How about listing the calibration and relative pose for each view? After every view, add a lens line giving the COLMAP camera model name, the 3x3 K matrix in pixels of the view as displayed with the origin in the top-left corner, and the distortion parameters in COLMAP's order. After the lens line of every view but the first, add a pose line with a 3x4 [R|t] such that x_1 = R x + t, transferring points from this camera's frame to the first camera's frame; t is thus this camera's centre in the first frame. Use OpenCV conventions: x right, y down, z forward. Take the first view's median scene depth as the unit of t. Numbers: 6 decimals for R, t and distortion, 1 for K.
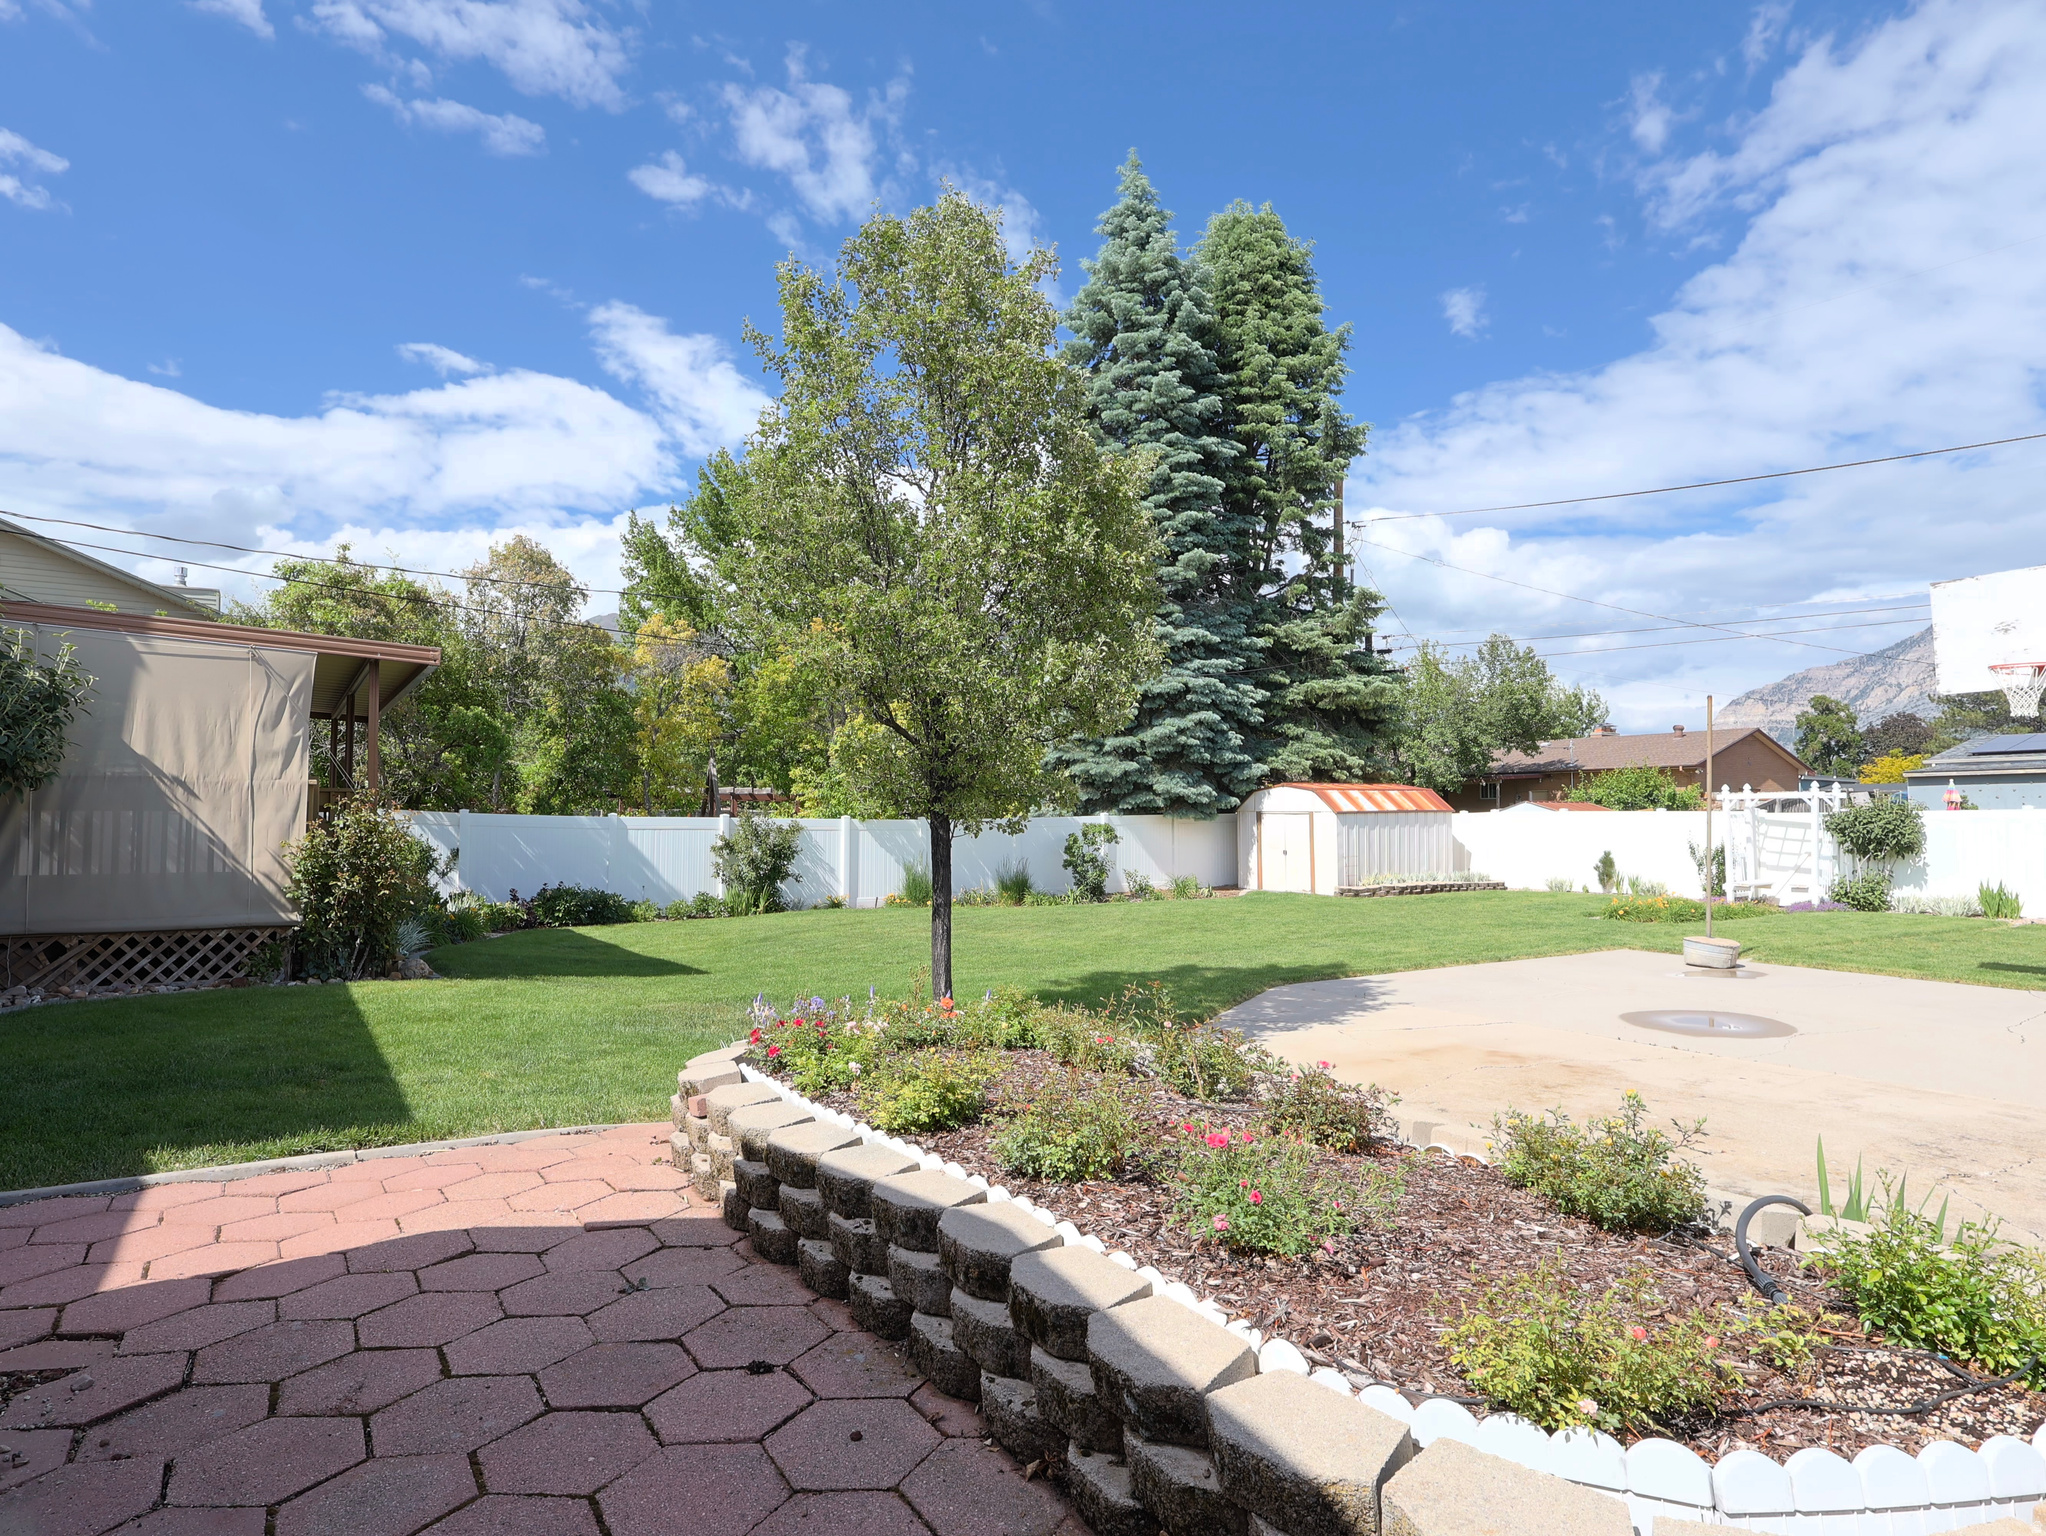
lens RADIAL K [[1141.1, 0, 1014.3], [0, 1141.1, 766.6], [0, 0, 1]] dist [-0.006850, 0.002560]
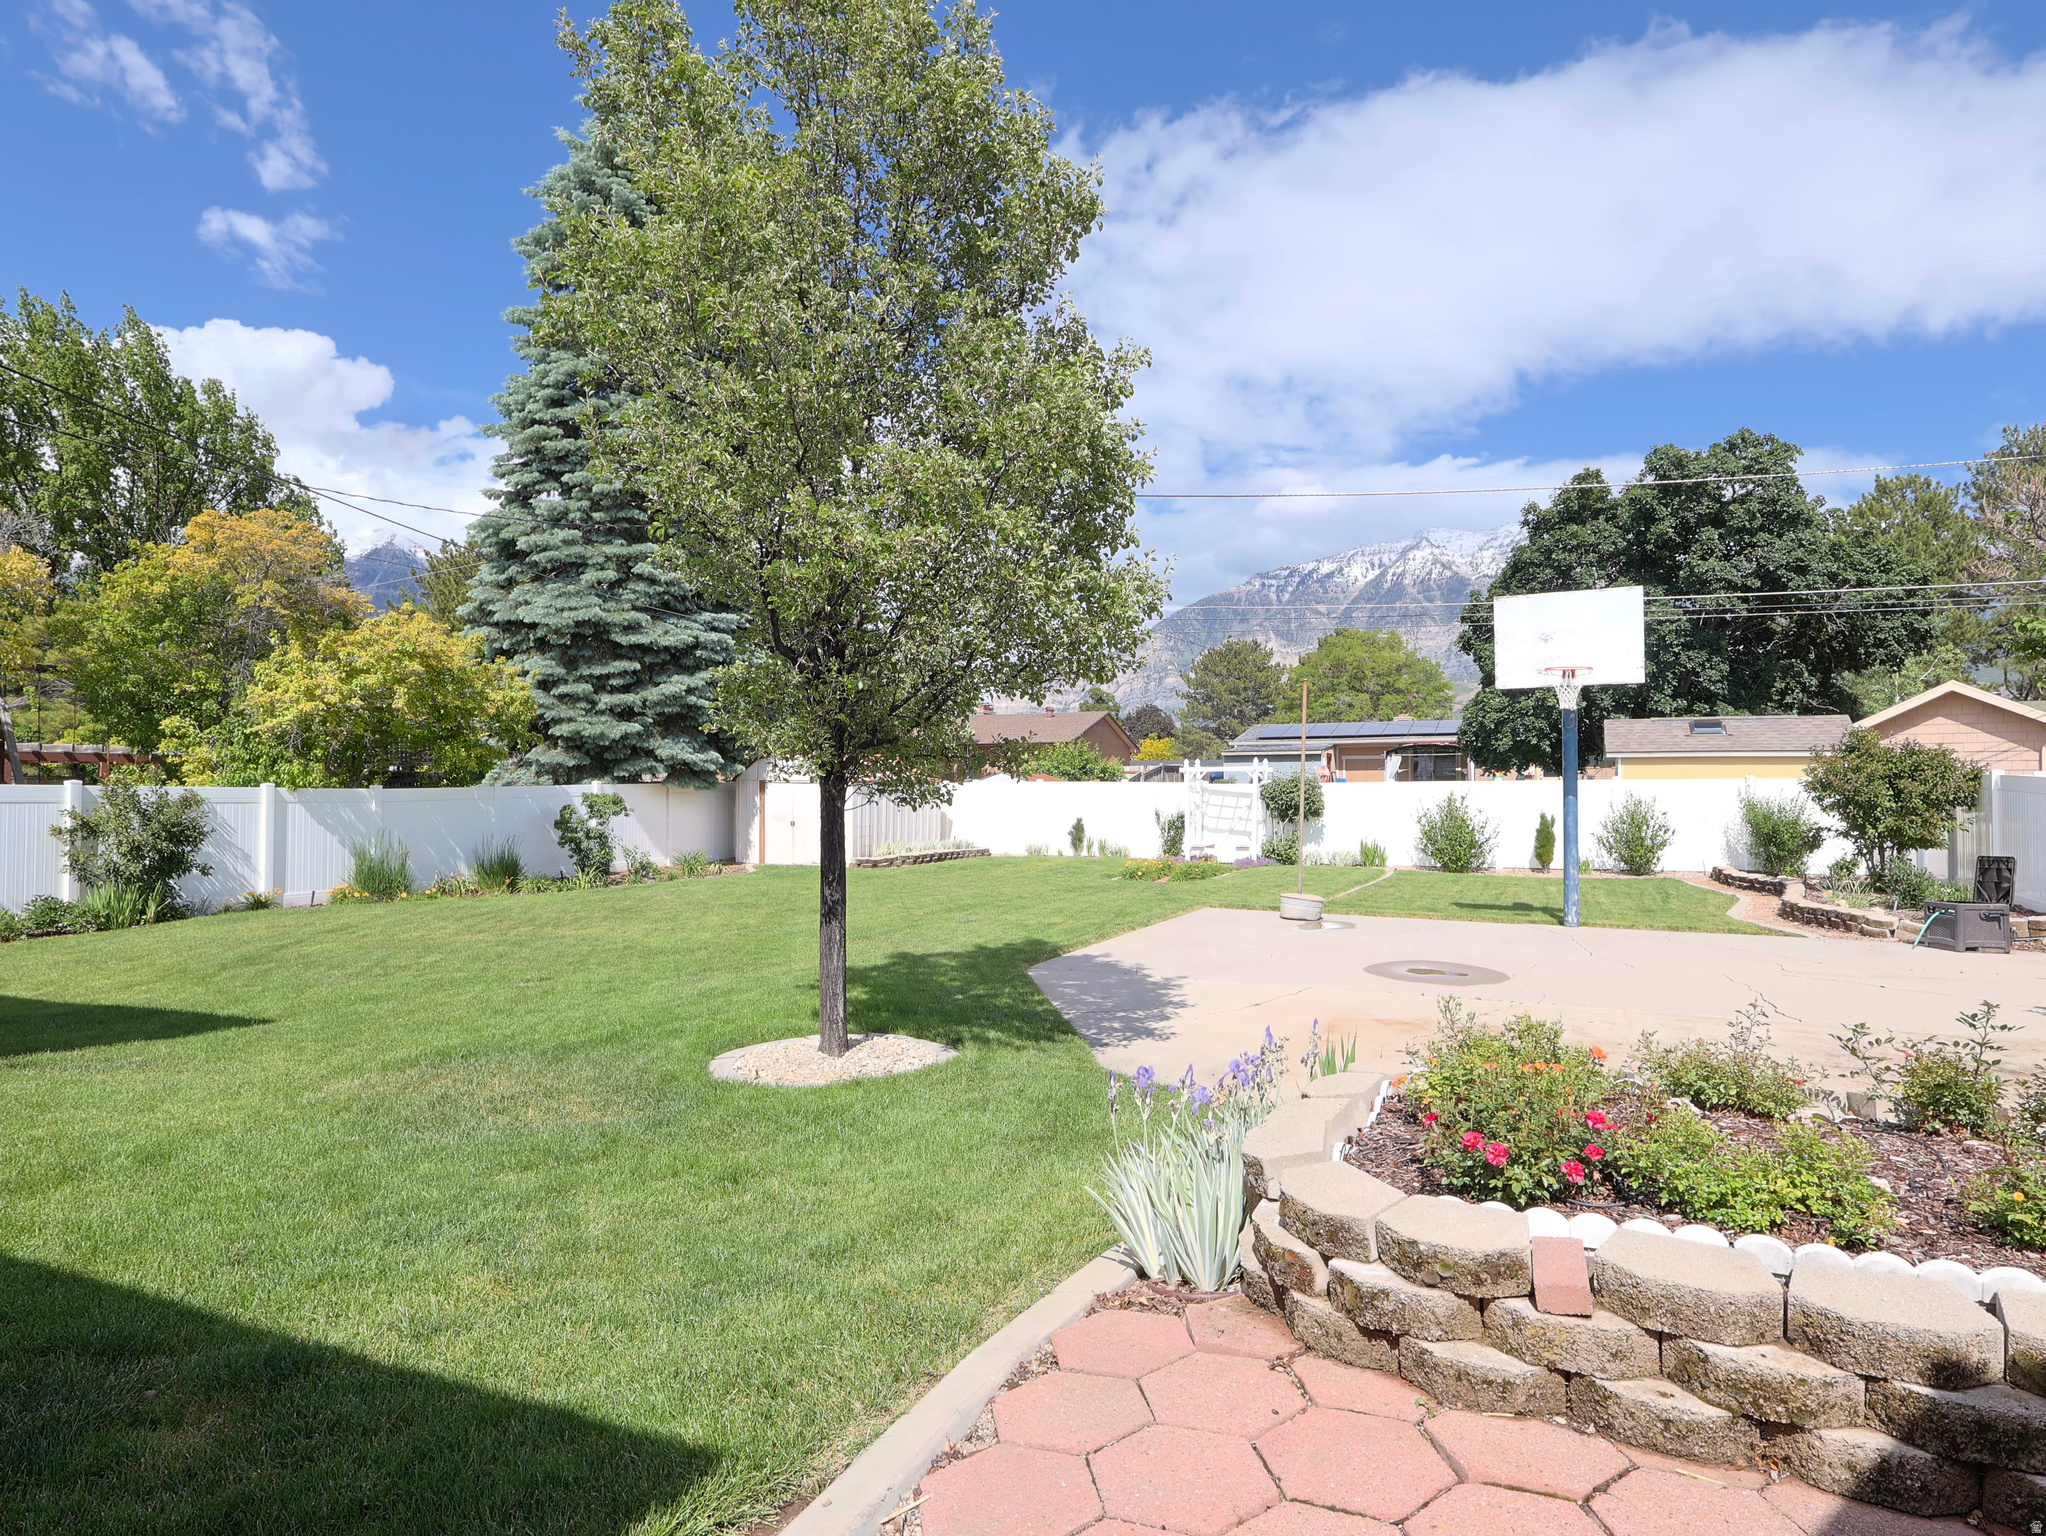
lens RADIAL K [[1141.1, 0, 1014.3], [0, 1141.1, 766.6], [0, 0, 1]] dist [-0.006850, 0.002560]
pose [[0.841977, 0.011298, 0.539395, -0.123572], [-0.025708, 0.999485, 0.019195, 0.005016], [-0.538901, -0.030029, 0.841834, 0.106004]]
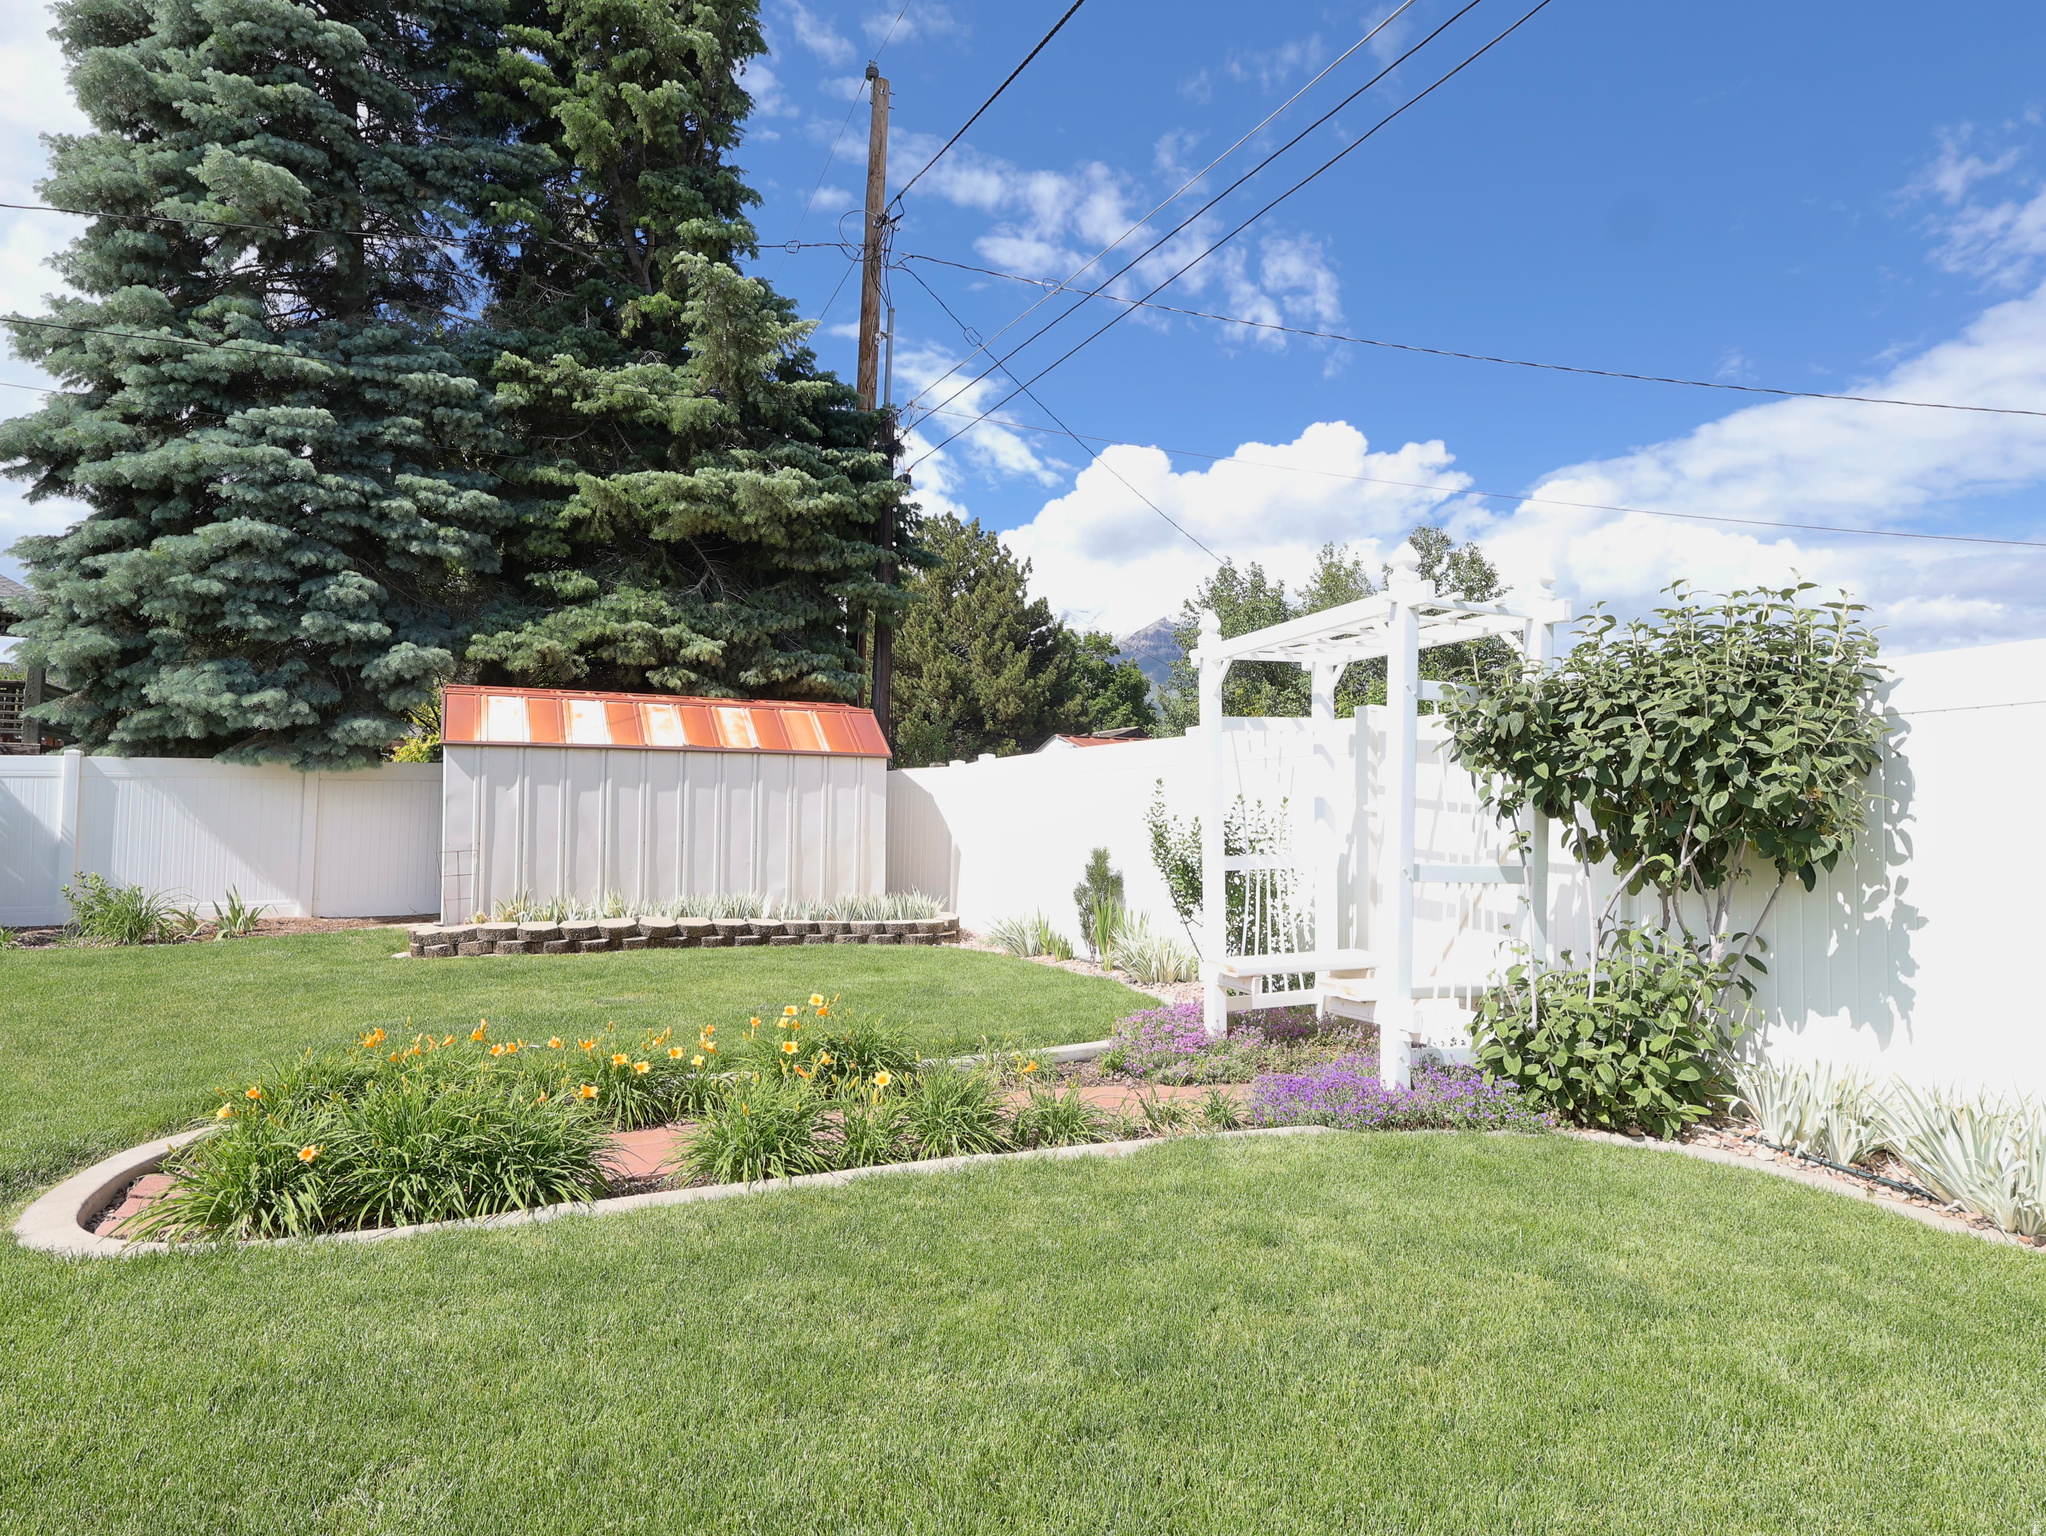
lens RADIAL K [[1143.6, 0, 1012.9], [0, 1143.6, 768.7], [0, 0, 1]] dist [-0.007795, -0.000469]
pose [[0.990526, 0.006106, -0.137188, 0.529645], [-0.006919, 0.999961, -0.005452, 0.049017], [0.137149, 0.006350, 0.990530, 0.613223]]
